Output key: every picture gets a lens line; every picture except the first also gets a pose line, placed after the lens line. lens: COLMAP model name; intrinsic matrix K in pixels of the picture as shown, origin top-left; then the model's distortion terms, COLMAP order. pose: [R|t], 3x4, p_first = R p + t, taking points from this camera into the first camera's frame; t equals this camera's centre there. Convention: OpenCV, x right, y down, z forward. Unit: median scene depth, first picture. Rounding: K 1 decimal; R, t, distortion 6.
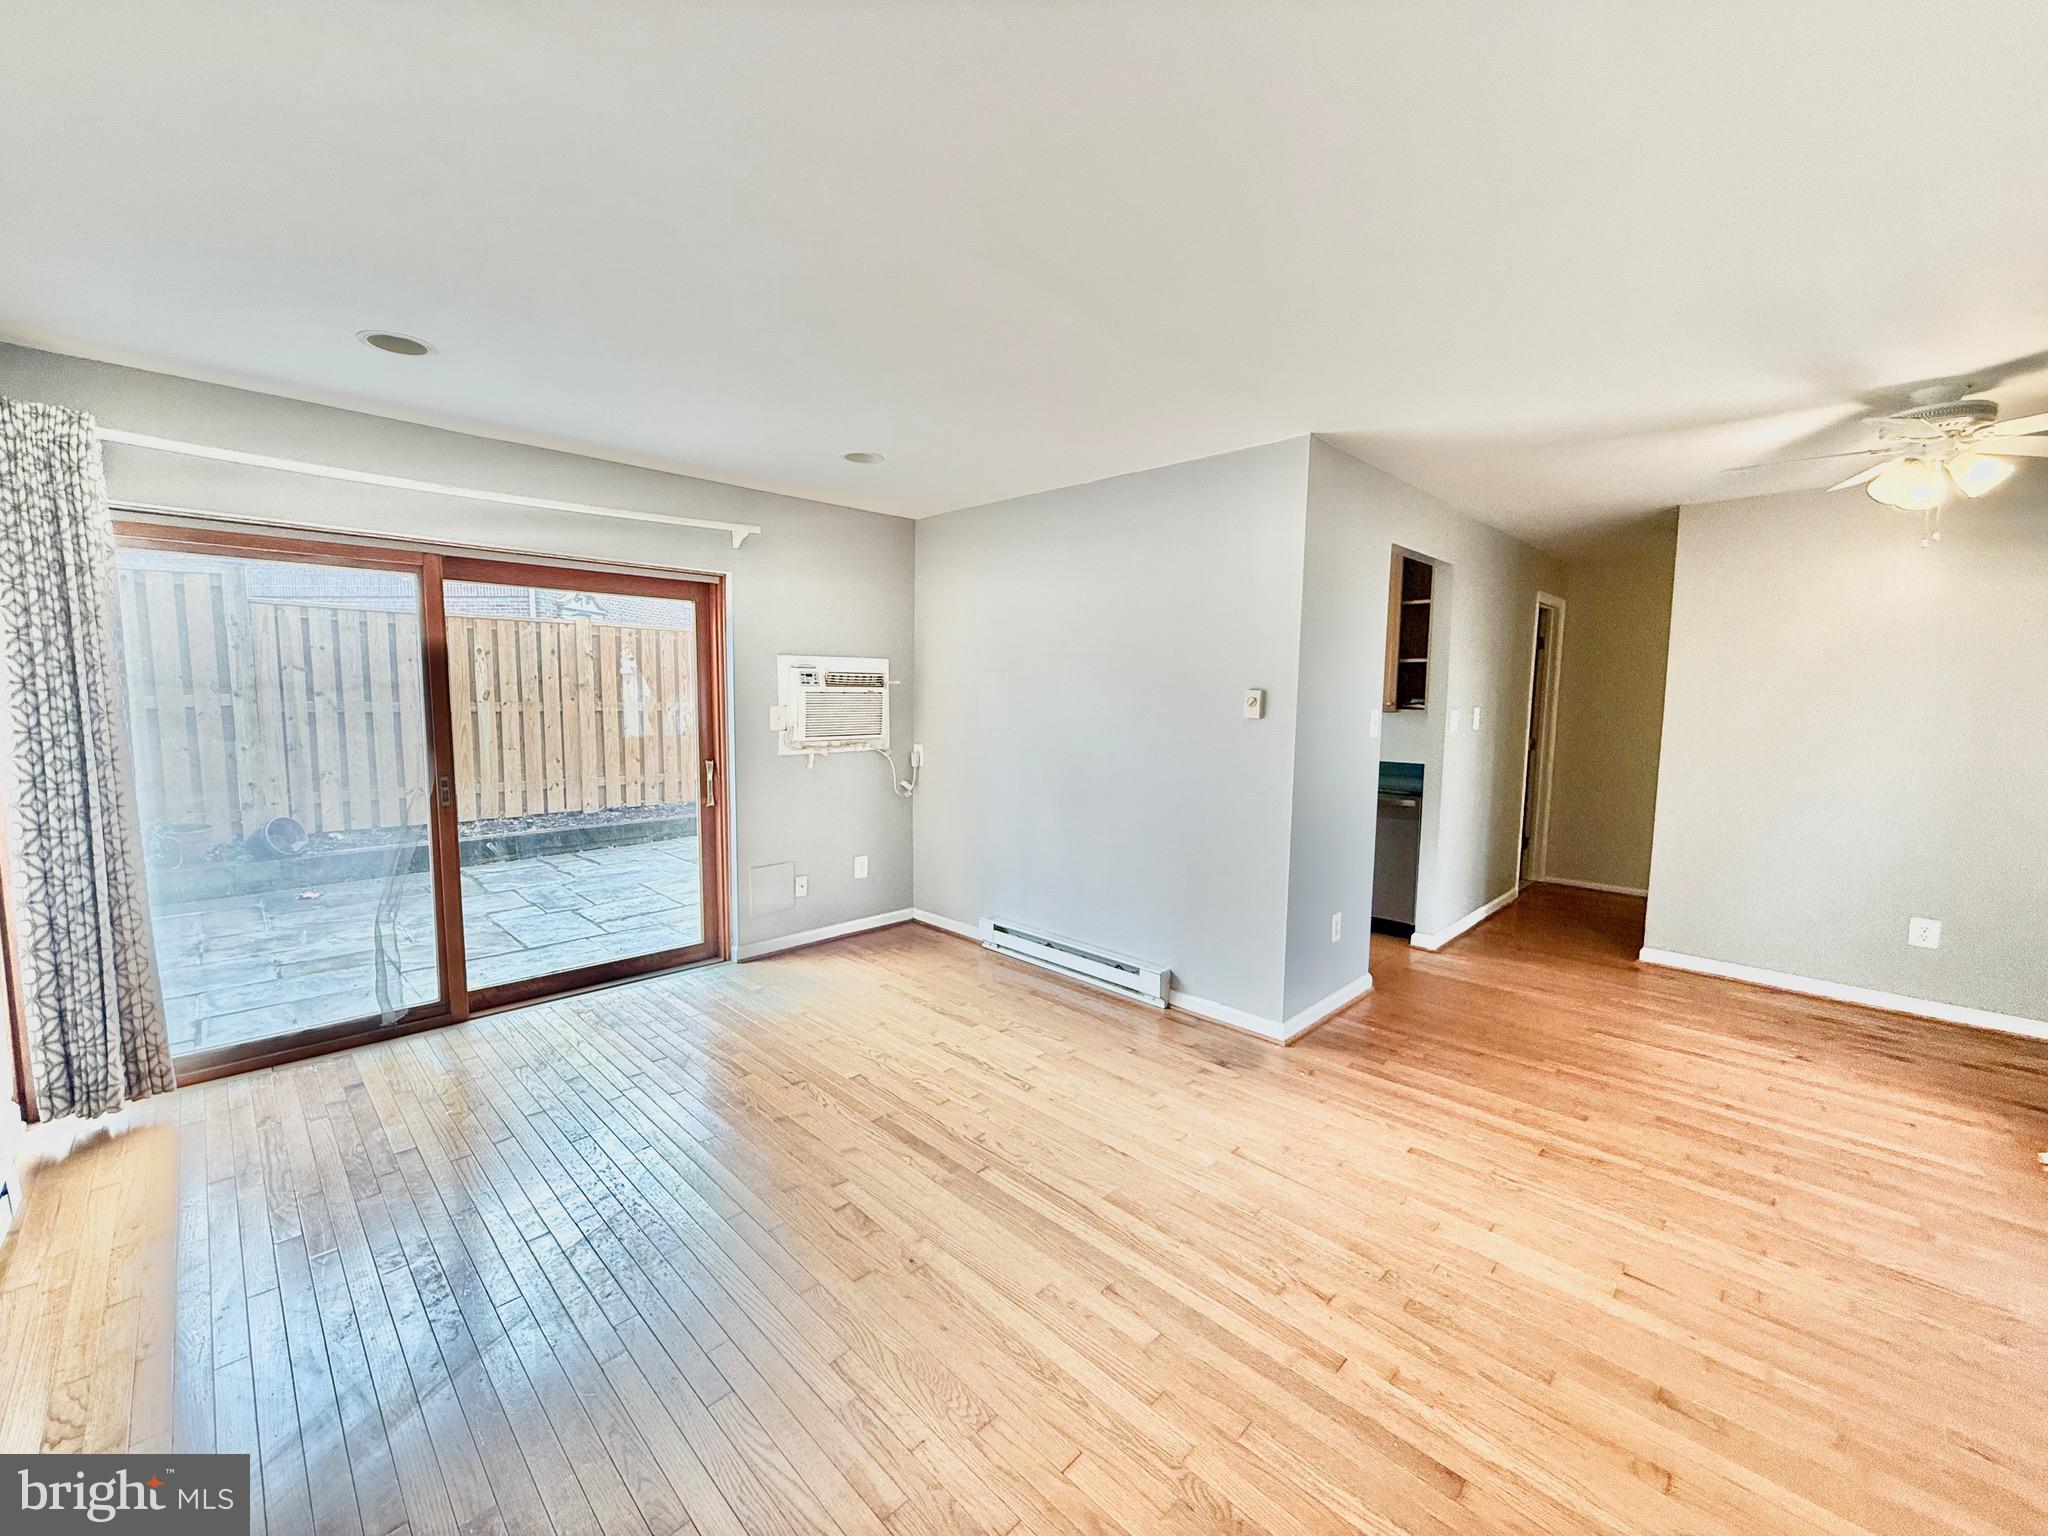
lens RADIAL K [[815.8, 0, 1020.5], [0, 815.8, 766.3], [0, 0, 1]] dist [-0.000783, 0.000144]
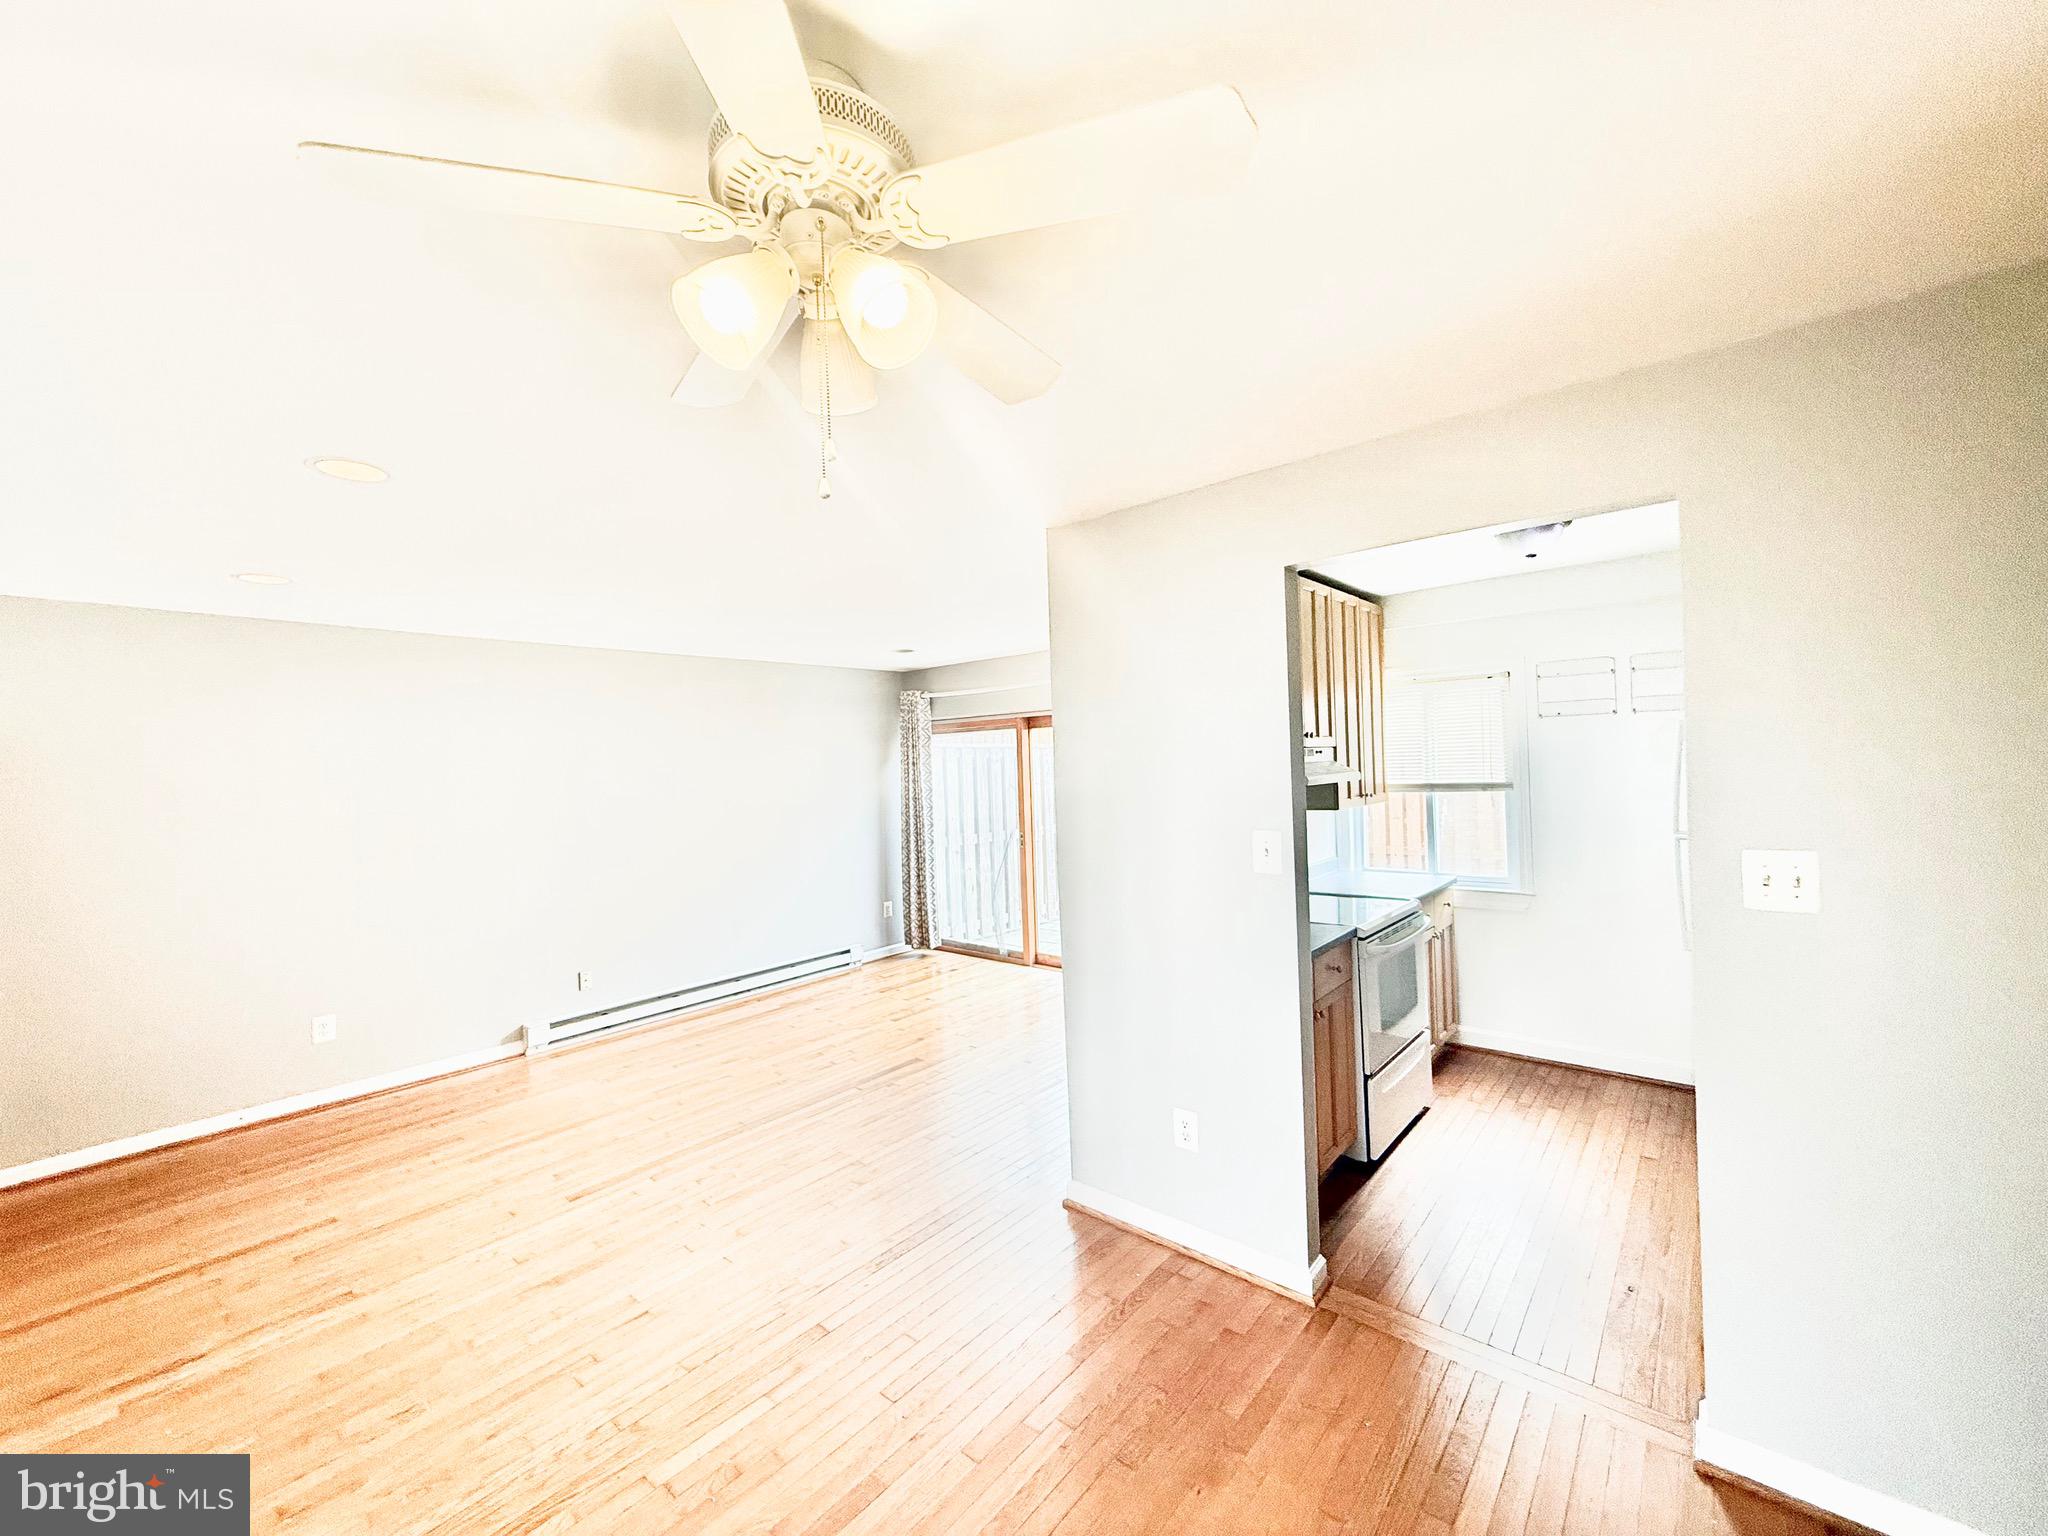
lens RADIAL K [[815.8, 0, 1020.5], [0, 815.8, 766.3], [0, 0, 1]] dist [-0.000783, 0.000144]
pose [[0.061352, -0.006845, -0.998093, 1.605829], [-0.044516, 0.998963, -0.009587, -0.164186], [0.997123, 0.045019, 0.060984, 1.162872]]
